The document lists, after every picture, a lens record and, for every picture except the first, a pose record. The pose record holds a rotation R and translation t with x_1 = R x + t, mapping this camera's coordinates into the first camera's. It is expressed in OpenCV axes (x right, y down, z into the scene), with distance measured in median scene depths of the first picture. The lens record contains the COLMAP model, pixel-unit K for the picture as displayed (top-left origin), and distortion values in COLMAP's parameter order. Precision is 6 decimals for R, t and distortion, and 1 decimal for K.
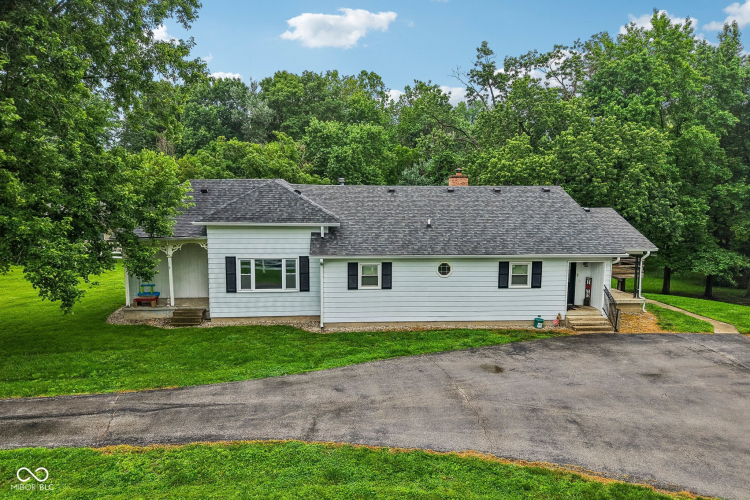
lens RADIAL K [[518.9, 0, 367.9], [0, 518.9, 249.3], [0, 0, 1]] dist [0.002126, -0.014766]
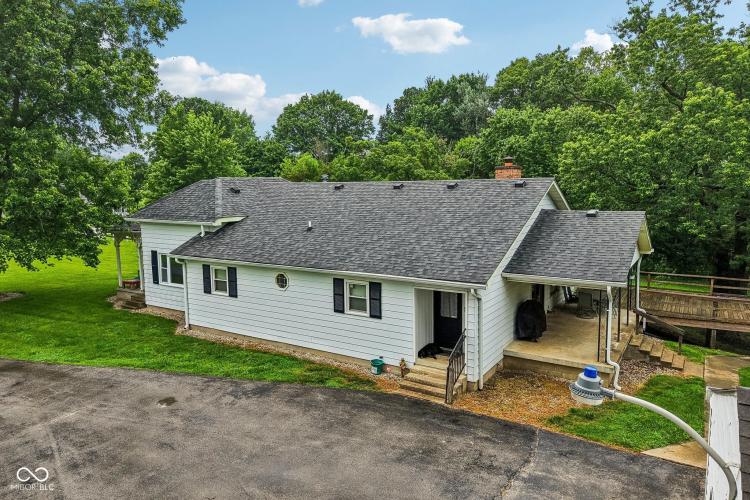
lens RADIAL K [[518.9, 0, 374.8], [0, 518.9, 255.0], [0, 0, 1]] dist [0.002126, -0.014766]
pose [[0.799202, 0.064839, -0.597555, 0.770646], [-0.056989, 0.997860, 0.032056, -0.039053], [0.598355, 0.008435, 0.801187, 0.422836]]
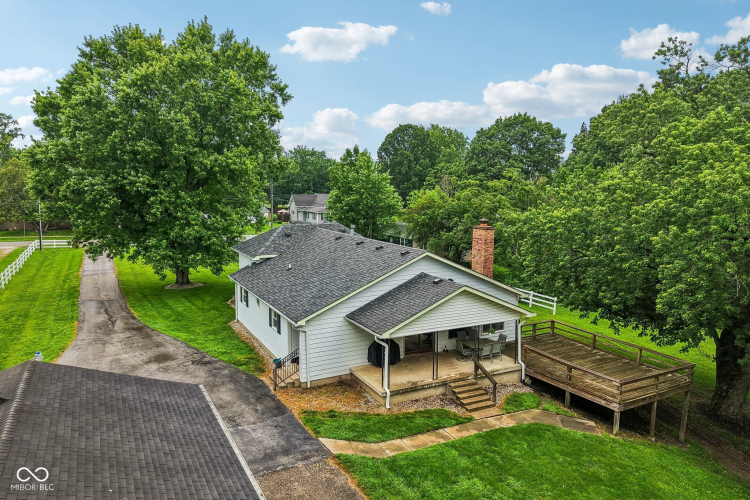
lens RADIAL K [[518.9, 0, 370.8], [0, 518.9, 246.3], [0, 0, 1]] dist [0.002126, -0.014766]
pose [[0.395433, 0.105717, -0.912391, 1.499765], [-0.115518, 0.991191, 0.064782, -0.229159], [0.911202, 0.079781, 0.404161, 0.713607]]
